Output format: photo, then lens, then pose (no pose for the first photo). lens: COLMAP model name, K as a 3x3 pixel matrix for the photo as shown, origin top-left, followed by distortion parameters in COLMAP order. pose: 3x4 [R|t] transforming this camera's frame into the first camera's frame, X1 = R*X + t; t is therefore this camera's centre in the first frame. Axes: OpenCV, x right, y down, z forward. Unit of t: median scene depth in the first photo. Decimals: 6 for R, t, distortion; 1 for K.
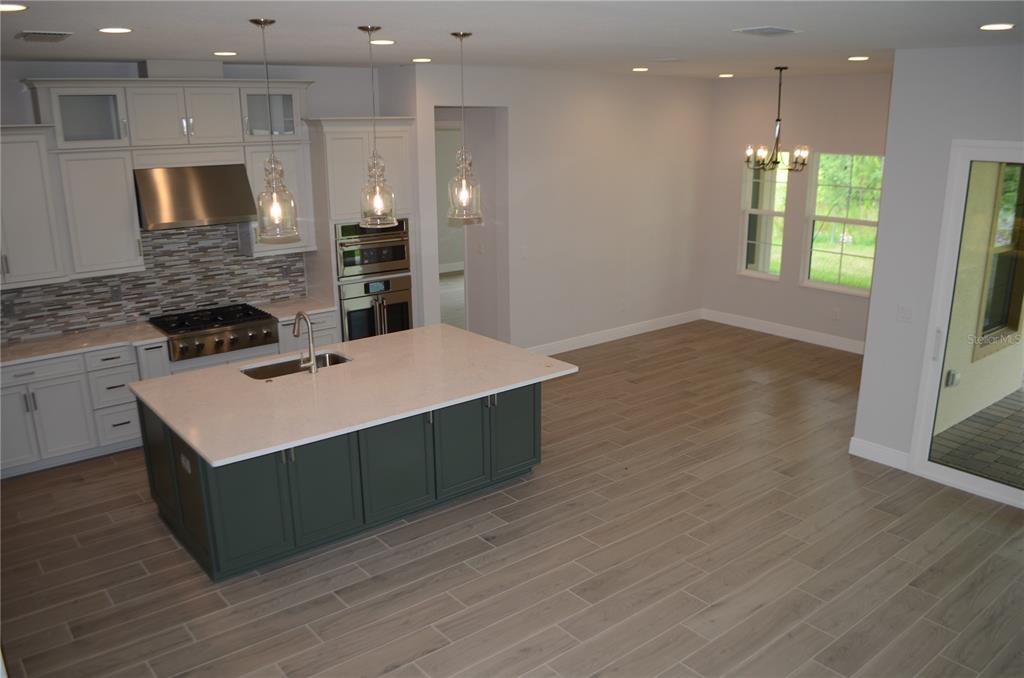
lens RADIAL K [[802.6, 0, 519.9], [0, 802.6, 355.4], [0, 0, 1]] dist [-0.084621, 0.010461]
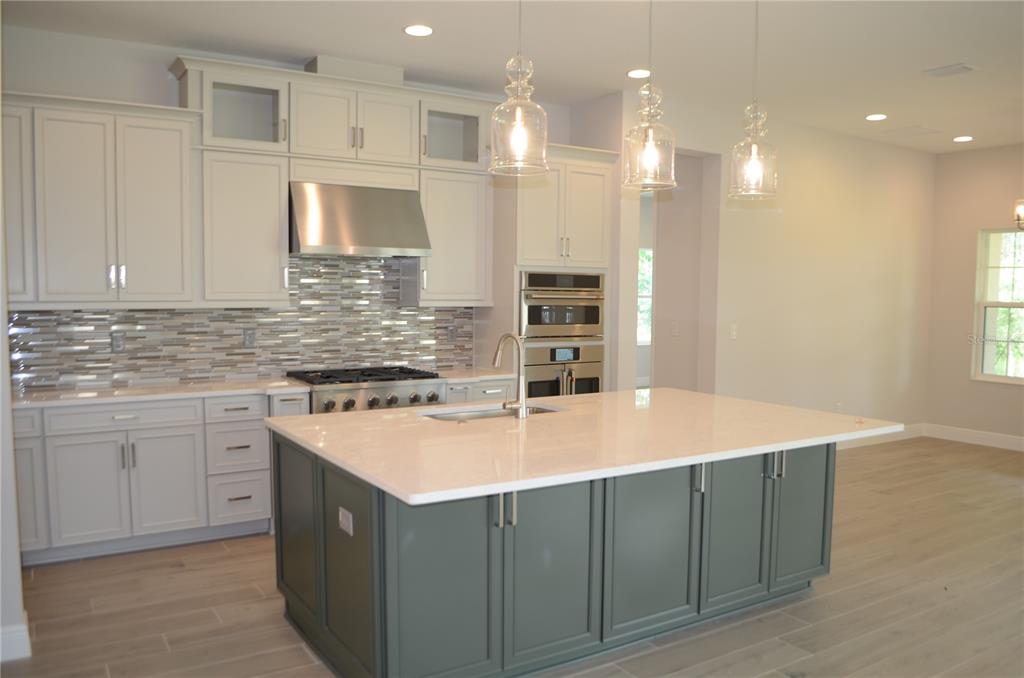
lens RADIAL K [[802.6, 0, 519.9], [0, 802.6, 355.4], [0, 0, 1]] dist [-0.084621, 0.010461]
pose [[0.992639, 0.022142, -0.119072, -0.154327], [-0.046158, 0.978110, -0.202906, 0.096448], [0.111973, 0.206909, 0.971932, 0.263958]]
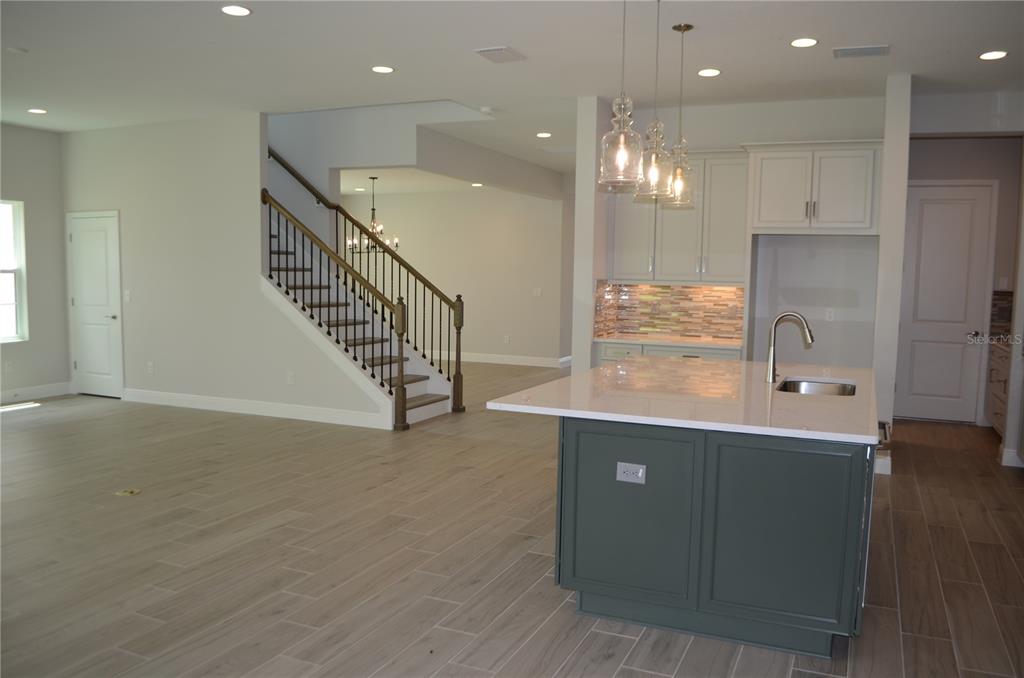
lens RADIAL K [[802.6, 0, 519.9], [0, 802.6, 355.4], [0, 0, 1]] dist [-0.084621, 0.010461]
pose [[-0.890944, 0.041081, -0.452251, 0.307457], [-0.137796, 0.924486, 0.355440, -0.232655], [0.432702, 0.378995, -0.818005, 1.368465]]
